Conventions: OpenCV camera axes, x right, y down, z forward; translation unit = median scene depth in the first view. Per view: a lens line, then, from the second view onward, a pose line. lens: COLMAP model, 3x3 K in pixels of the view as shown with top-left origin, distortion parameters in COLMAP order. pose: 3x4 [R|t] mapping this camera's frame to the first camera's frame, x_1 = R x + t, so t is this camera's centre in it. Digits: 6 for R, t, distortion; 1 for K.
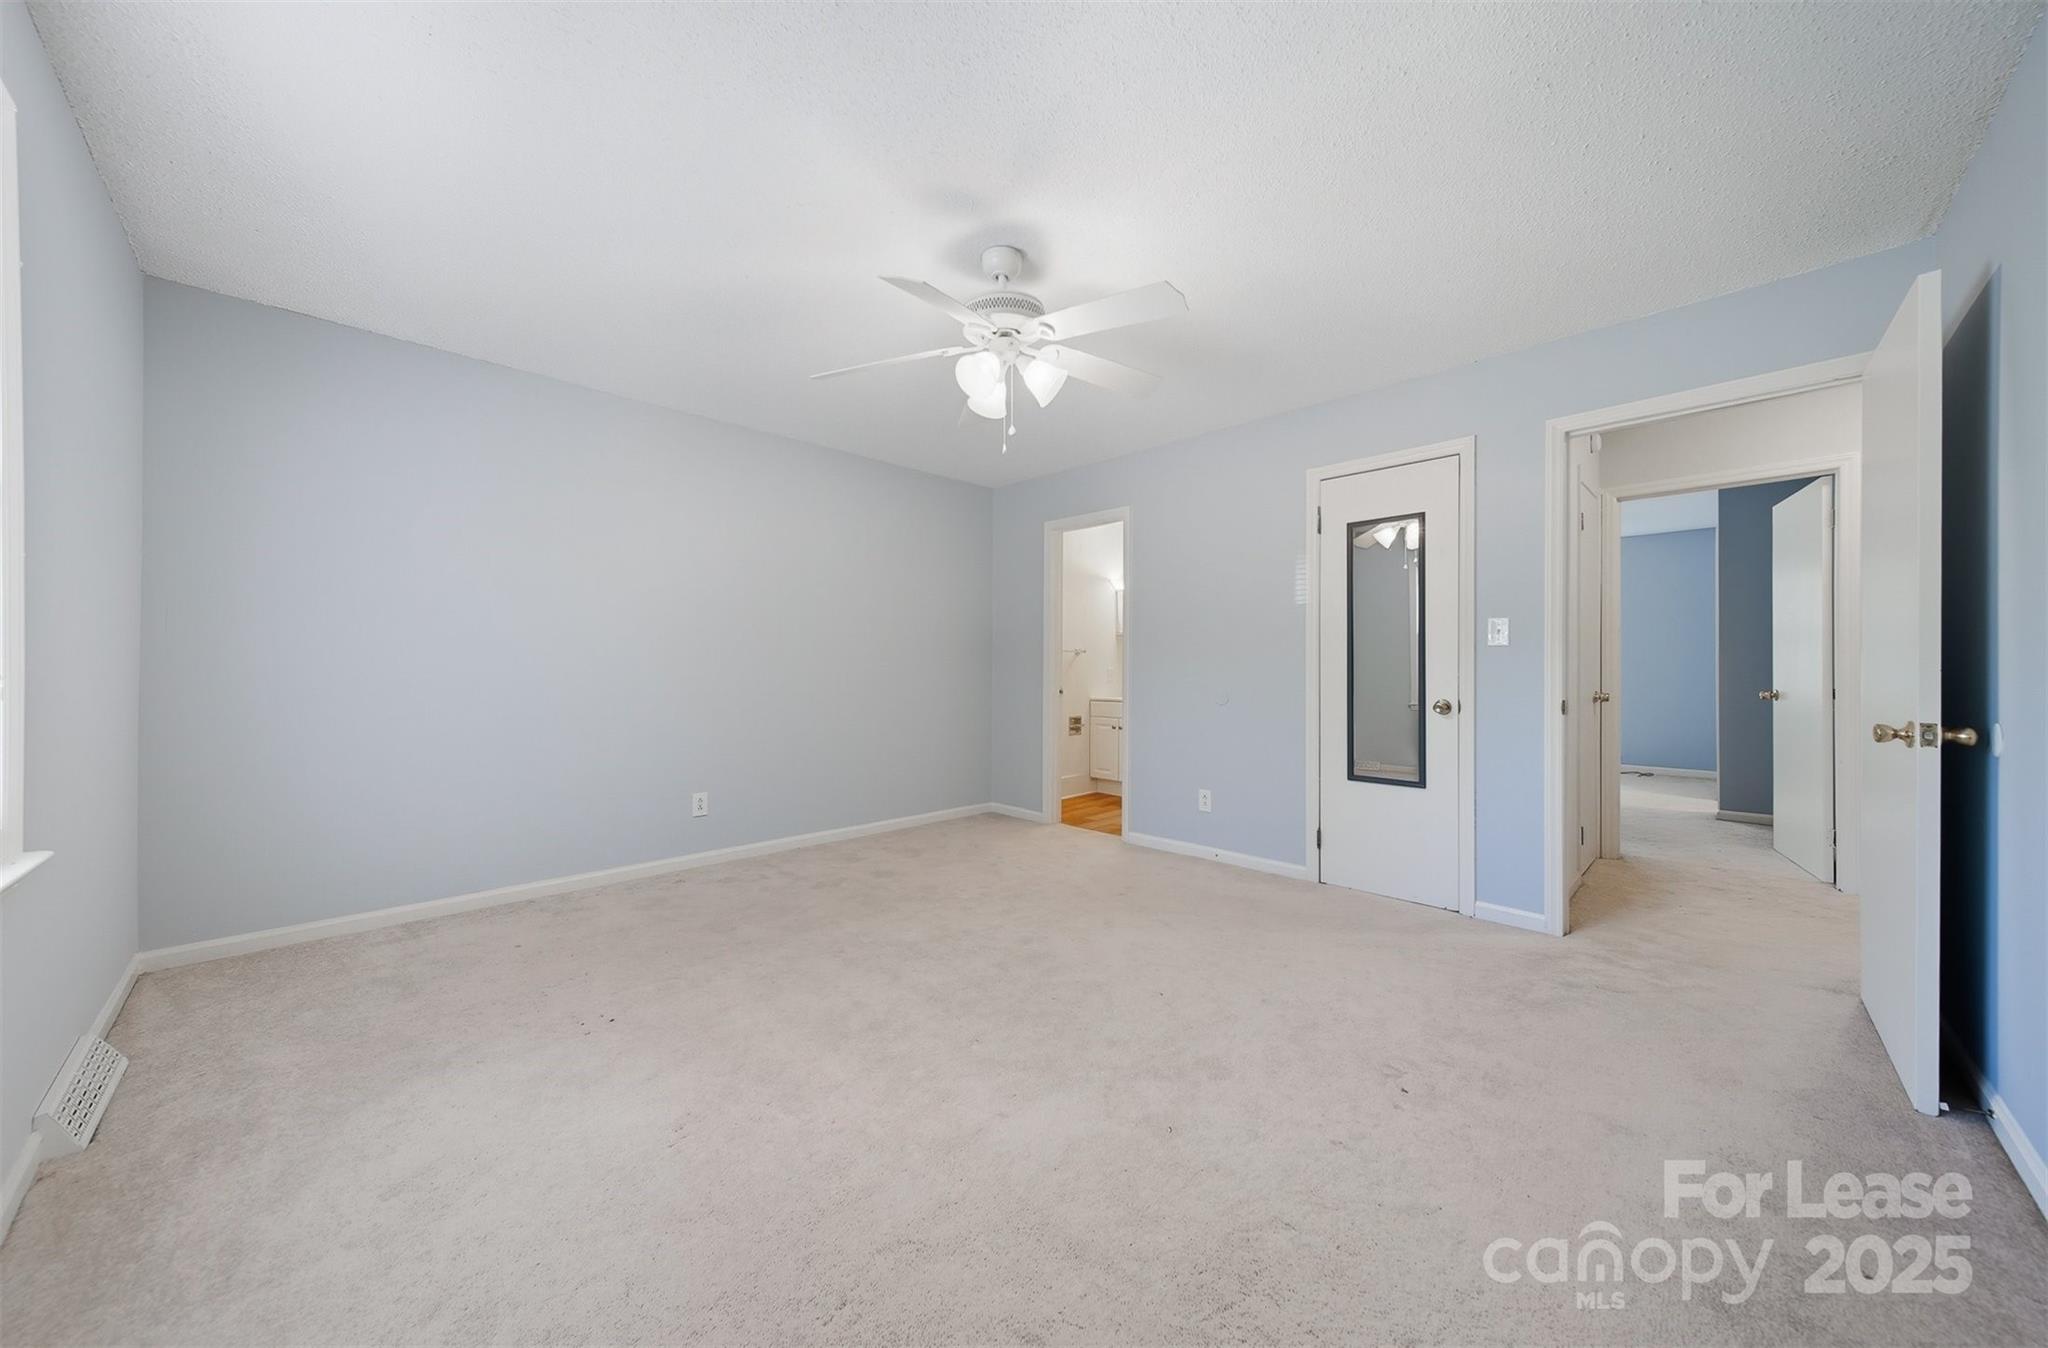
lens RADIAL K [[741.9, 0, 1020.3], [0, 741.9, 669.6], [0, 0, 1]] dist [-0.001744, -0.000155]
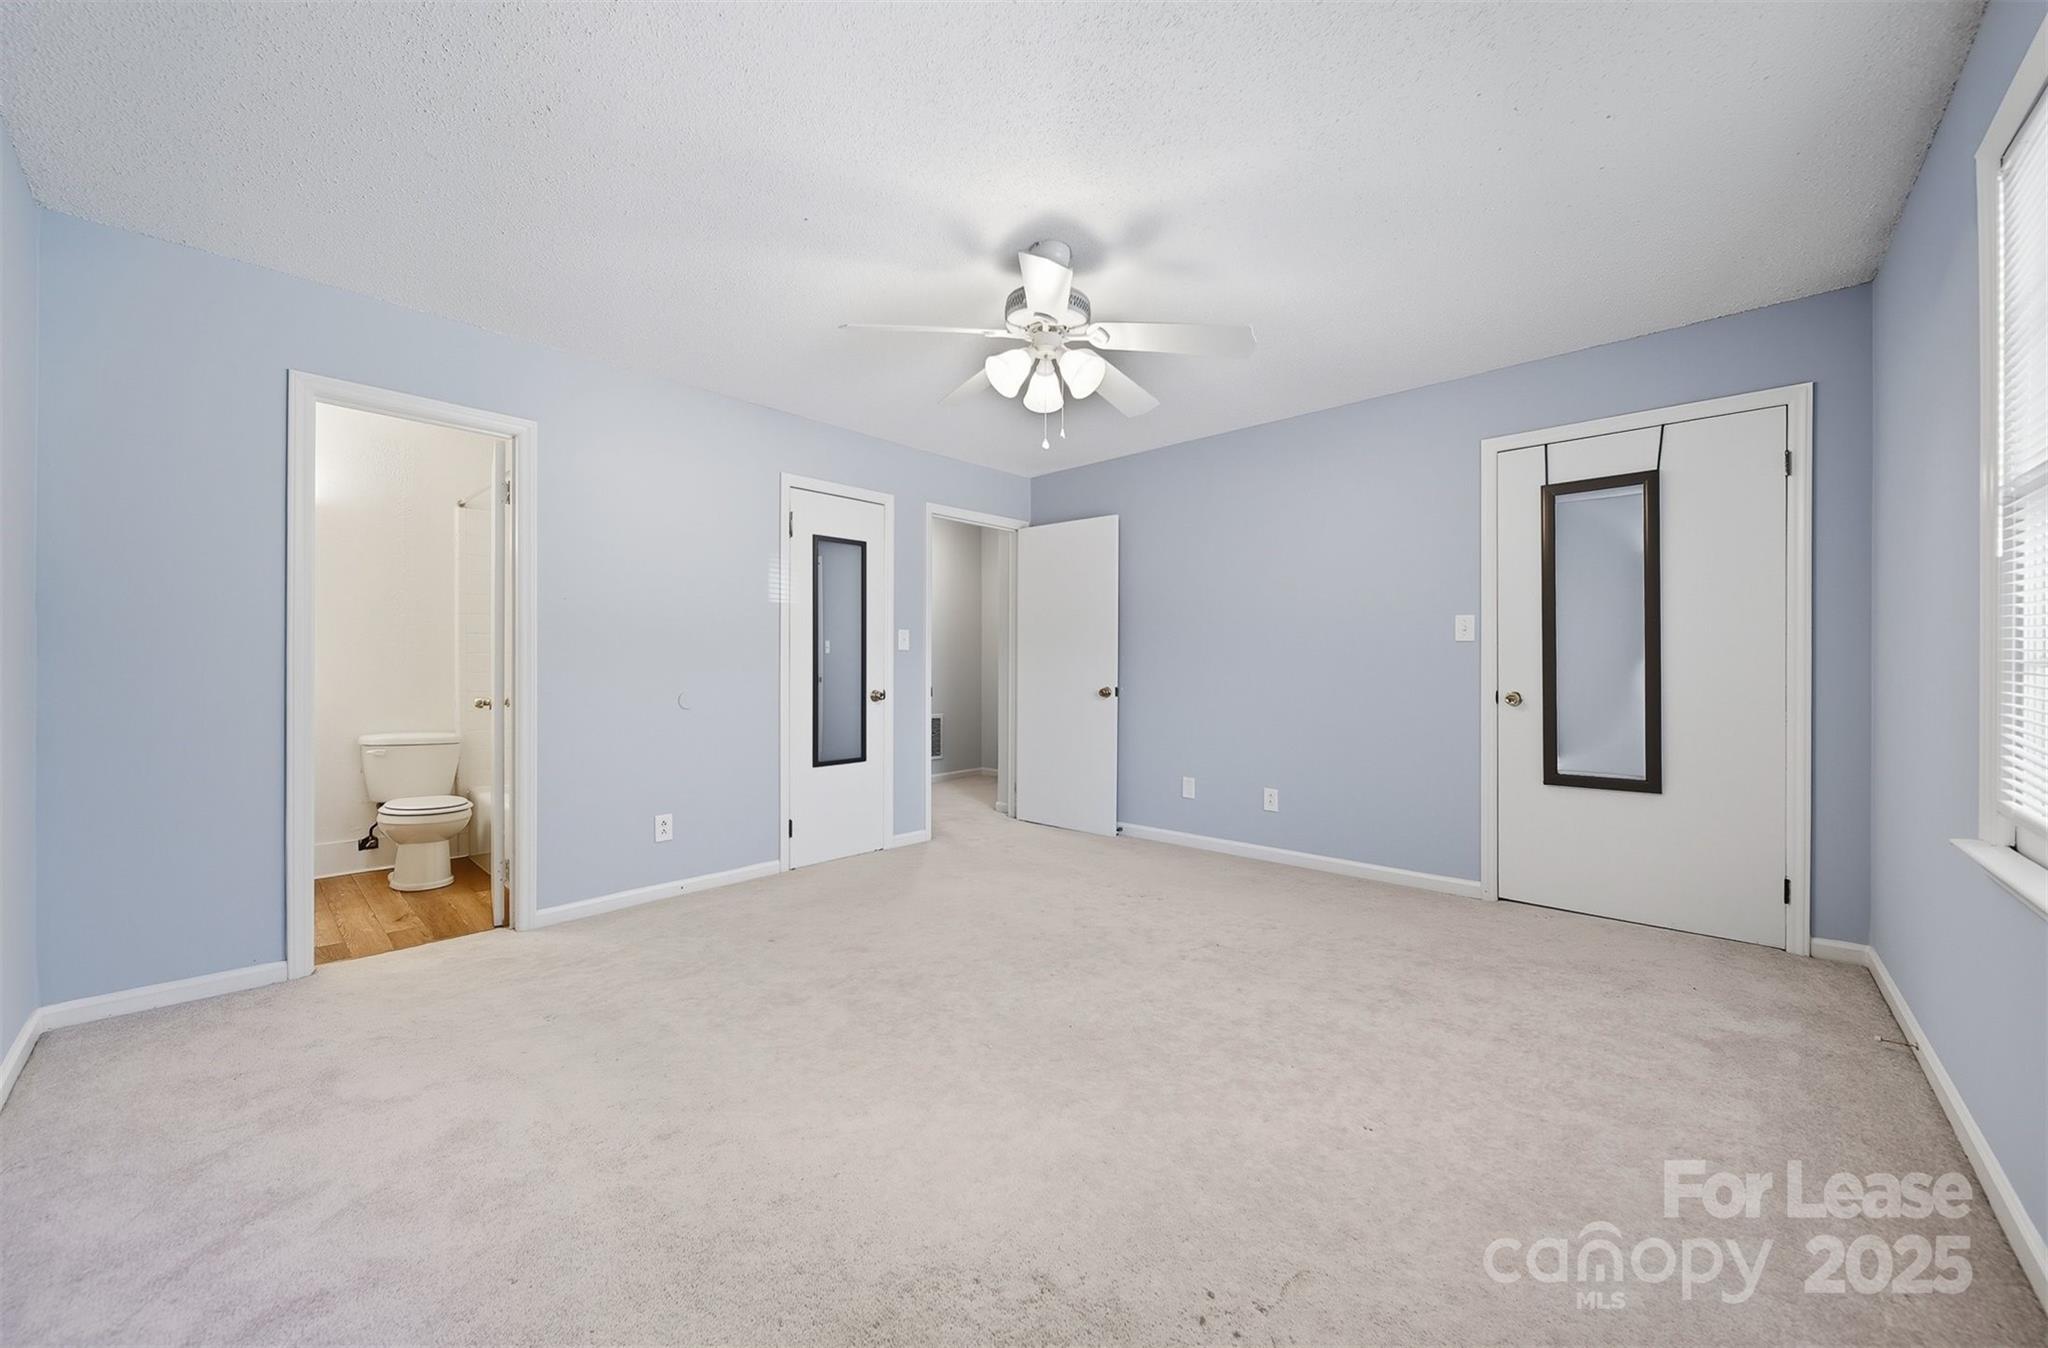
lens RADIAL K [[768.0, 0, 1024.0], [0, 768.0, 665.6], [0, 0, 1]] dist [-0.000326, -0.000032]
pose [[-0.066499, -0.002417, 0.997784, -0.770613], [0.000575, 0.999997, 0.002461, -0.005585], [-0.997786, 0.000737, -0.066498, 0.815808]]
